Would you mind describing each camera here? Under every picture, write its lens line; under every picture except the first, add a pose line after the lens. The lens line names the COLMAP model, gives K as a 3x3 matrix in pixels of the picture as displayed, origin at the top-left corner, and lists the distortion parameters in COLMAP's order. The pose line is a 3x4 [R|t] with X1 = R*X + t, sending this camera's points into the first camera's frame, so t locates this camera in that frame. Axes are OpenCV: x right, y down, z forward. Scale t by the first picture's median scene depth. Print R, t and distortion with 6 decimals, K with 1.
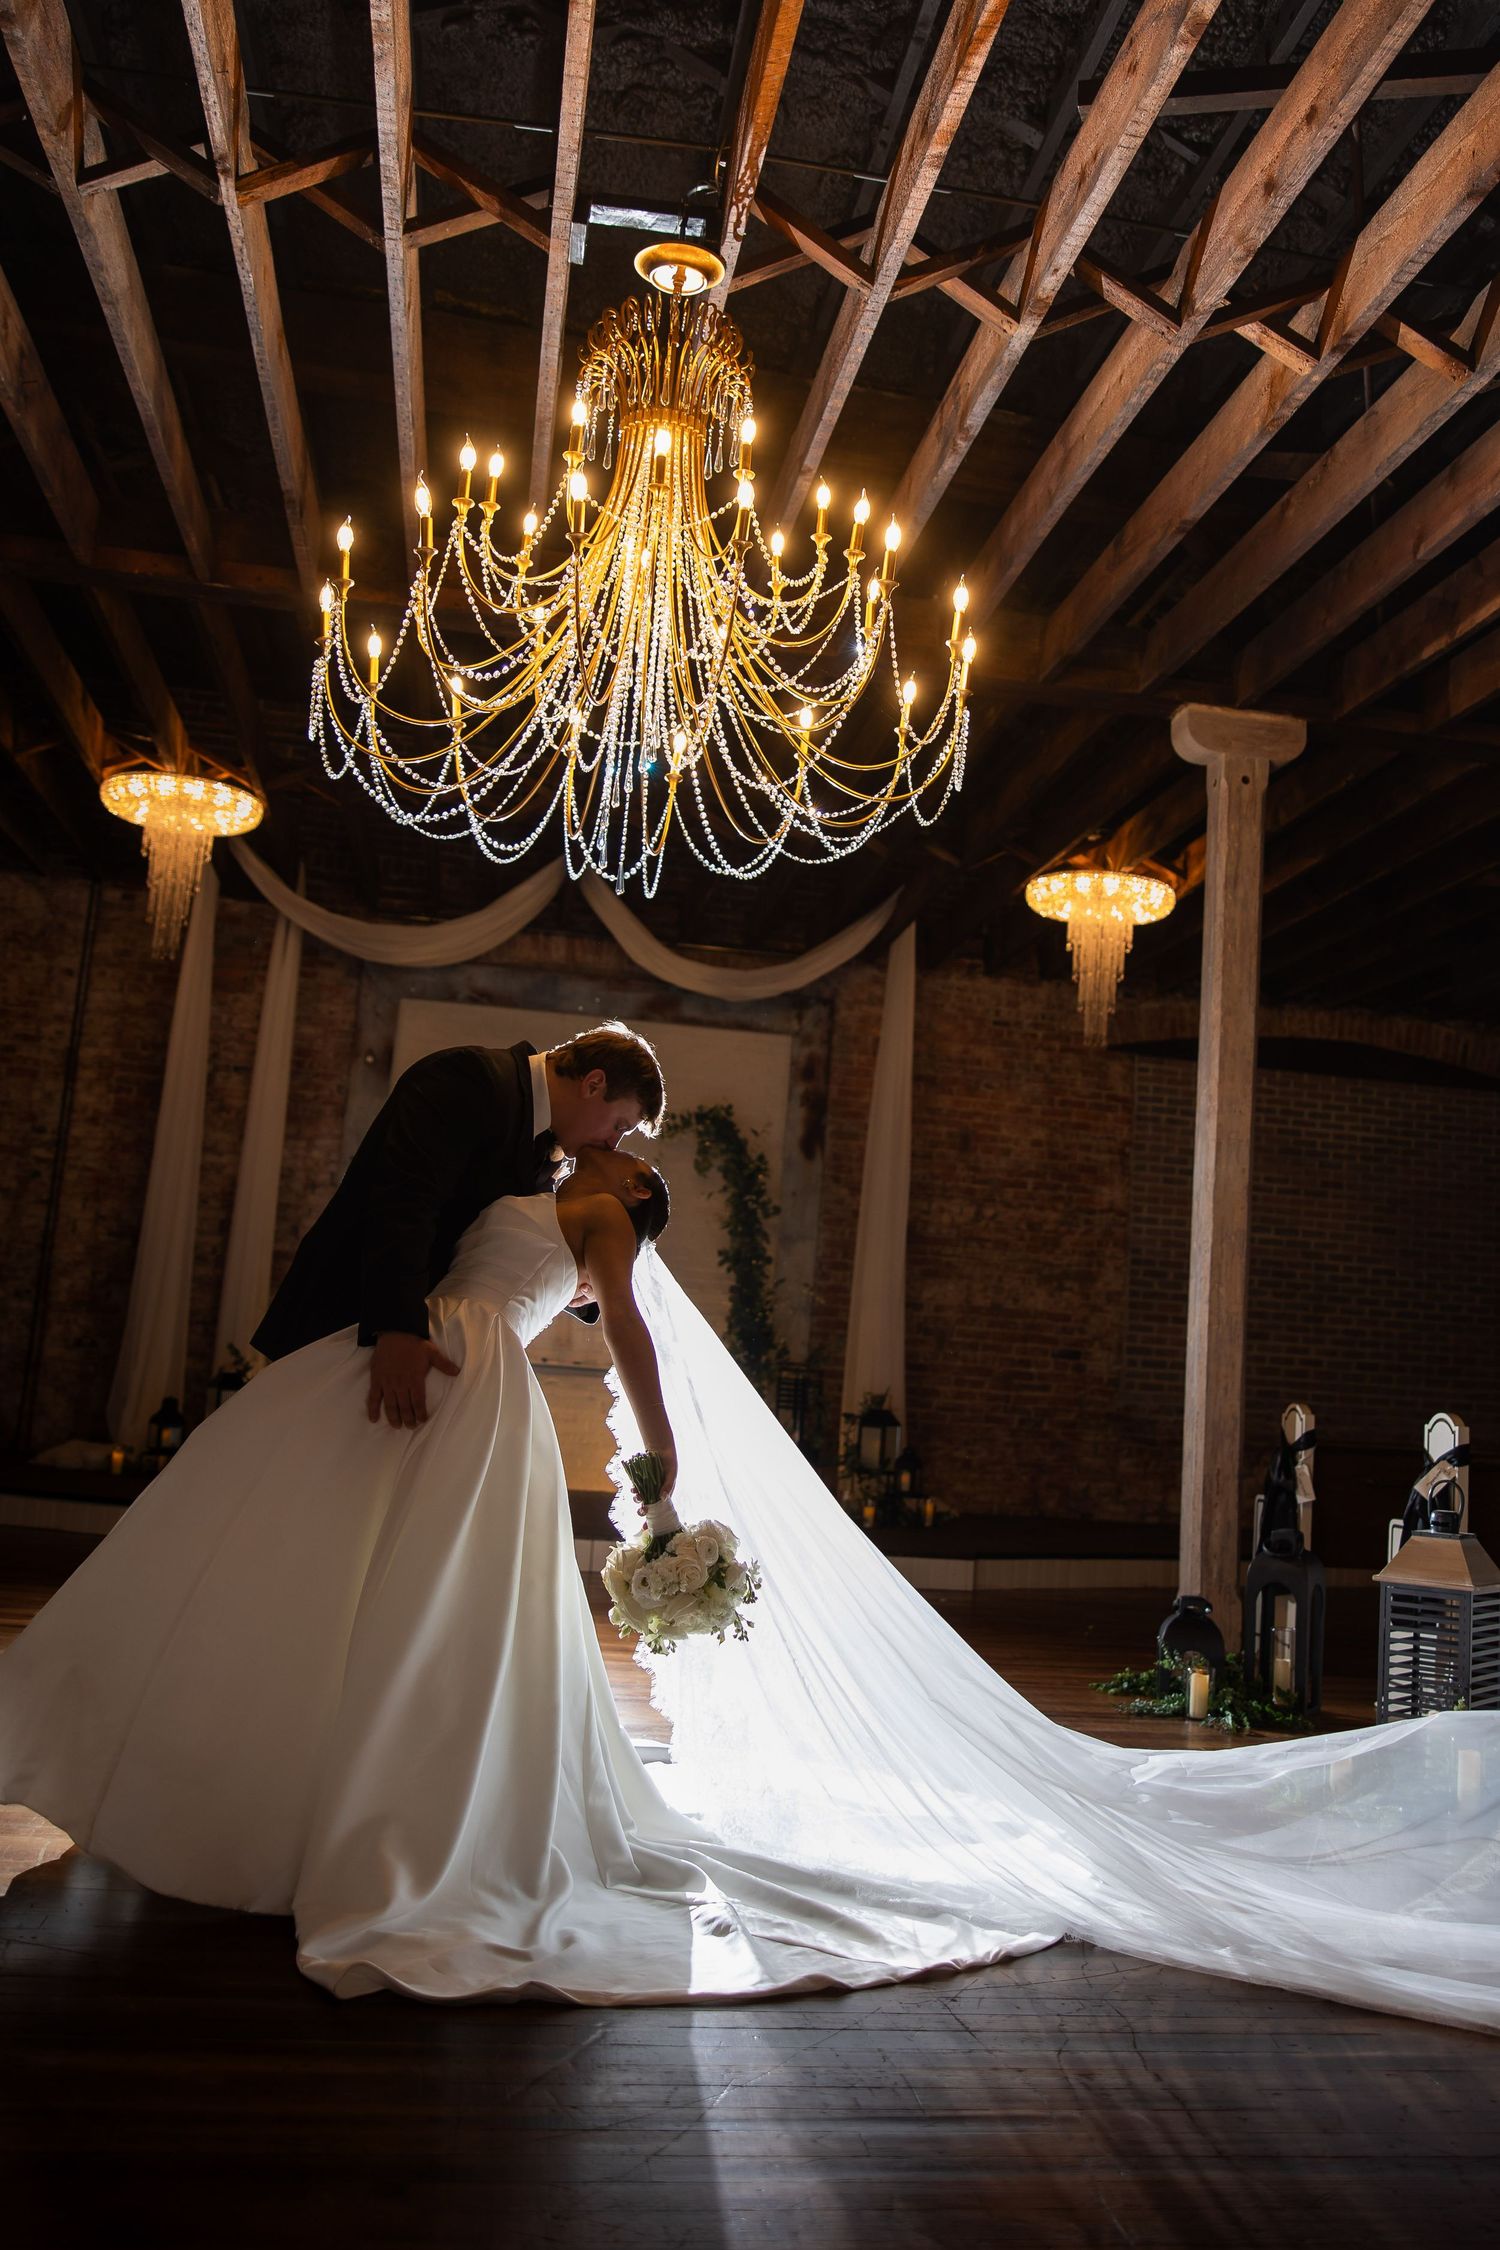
lens RADIAL K [[2034.1, 0, 848.9], [0, 2034.1, 965.1], [0, 0, 1]] dist [-0.094716, 0.001387]
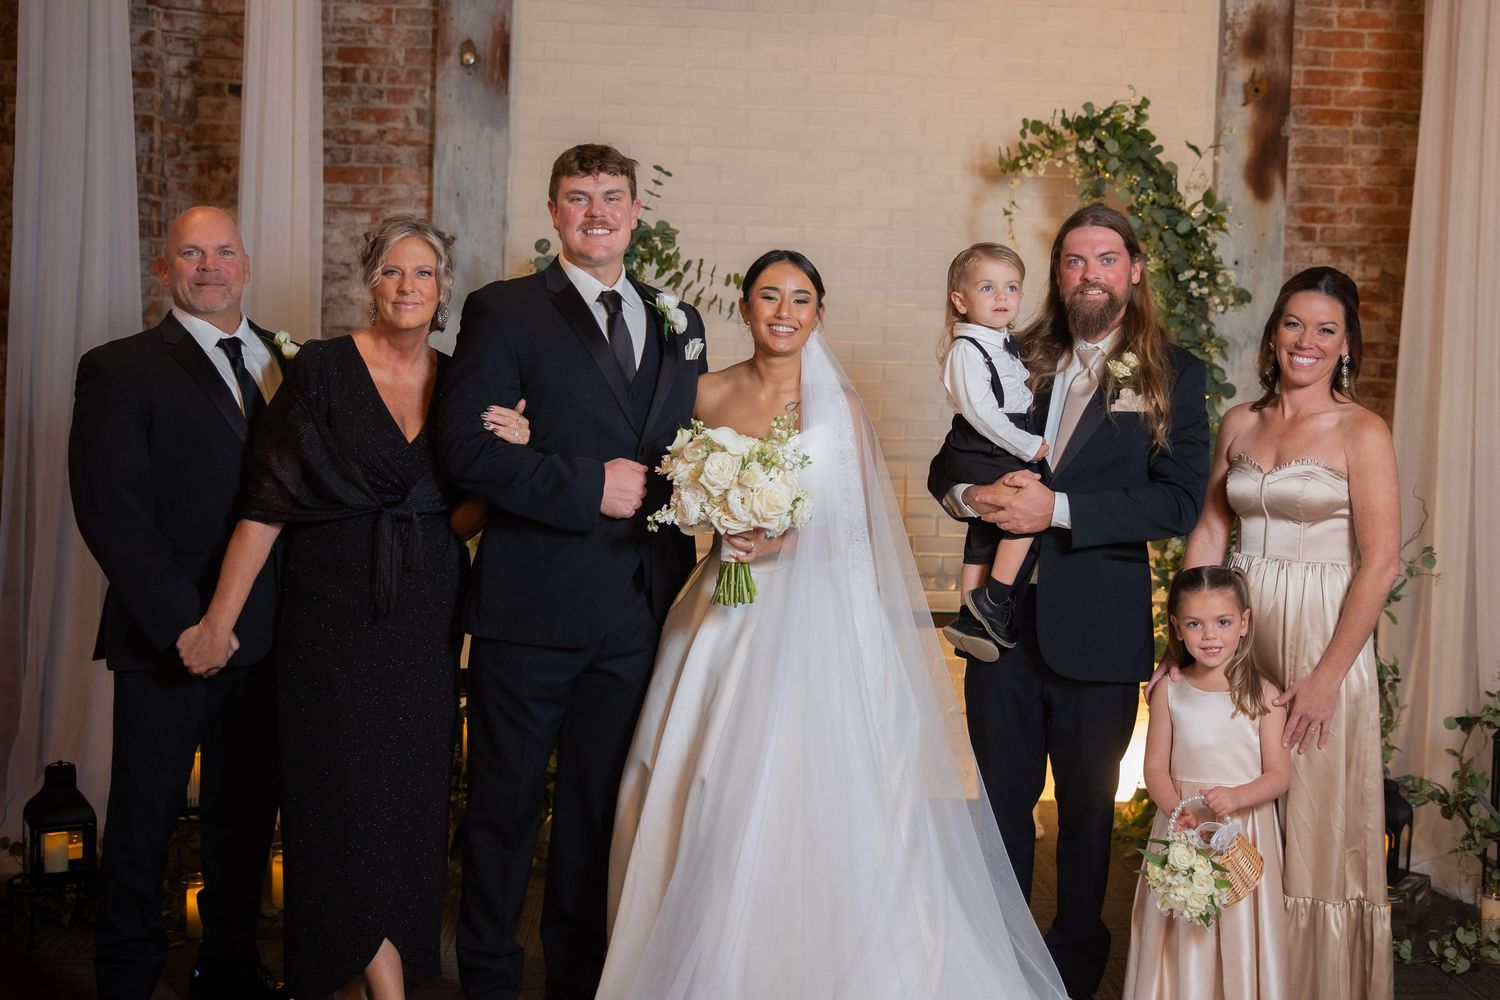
lens RADIAL K [[1687.7, 0, 803.3], [0, 1687.7, 444.5], [0, 0, 1]] dist [-0.006030, 0.041992]
pose [[0.992314, -0.034194, -0.118931, -0.089925], [0.059038, 0.975456, 0.212134, 0.054211], [0.108758, -0.217525, 0.969977, 0.511736]]
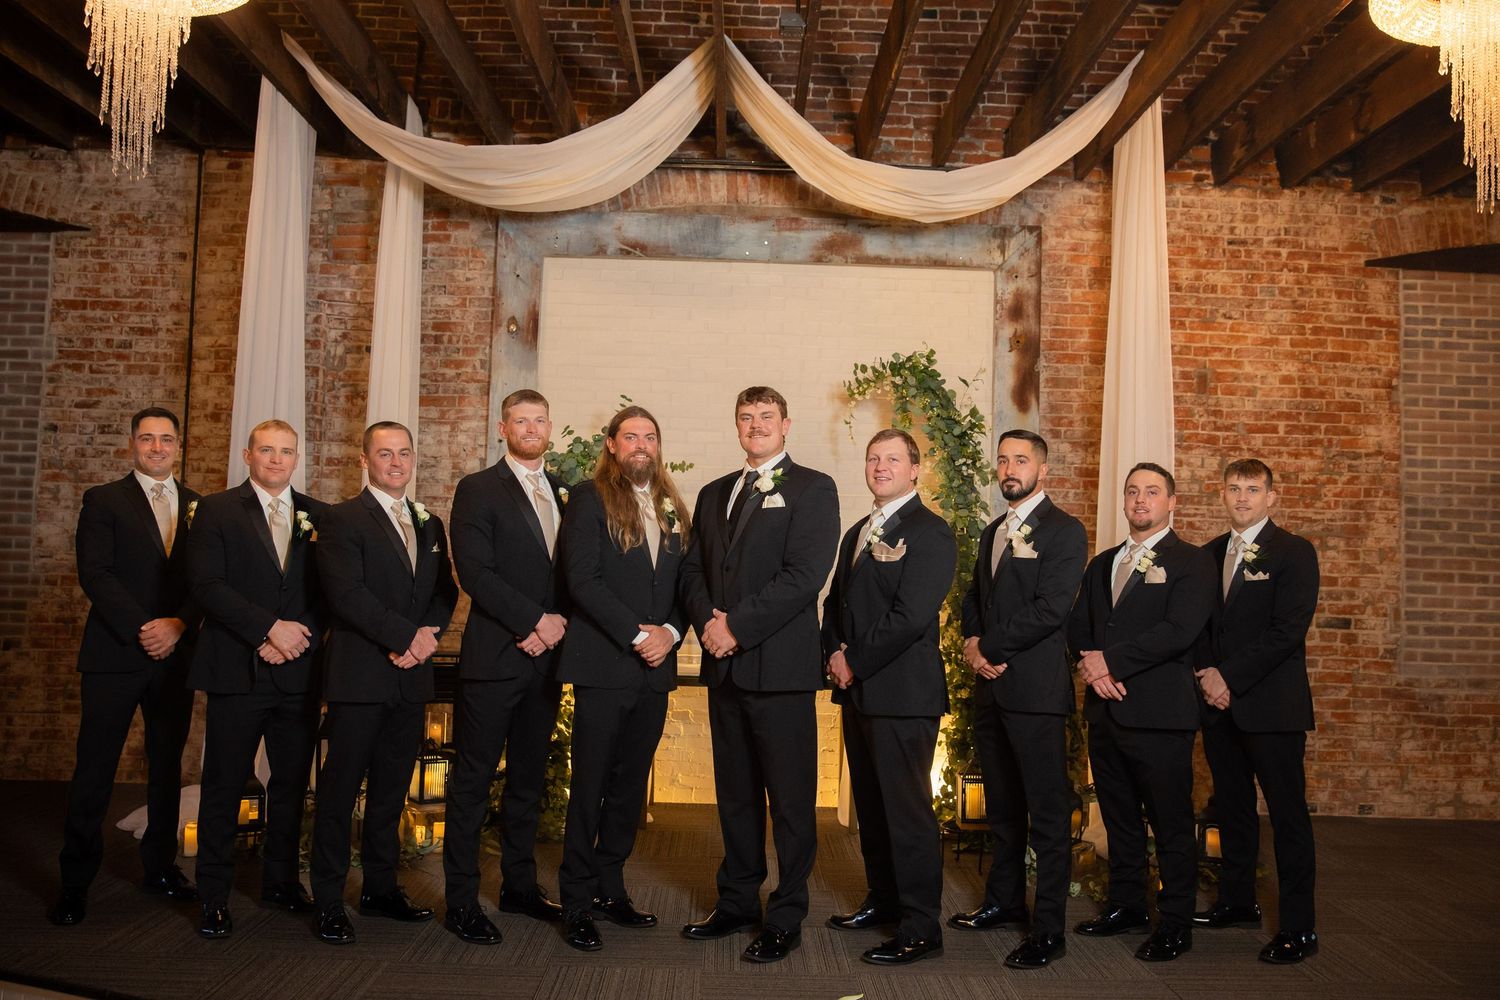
lens RADIAL K [[1265.3, 0, 743.7], [0, 1265.3, 465.4], [0, 0, 1]] dist [-0.065104, 0.008356]
pose [[0.984008, -0.050405, -0.170844, -0.044963], [0.070782, 0.990798, 0.115362, 0.047064], [0.163457, -0.125610, 0.978521, 0.448207]]
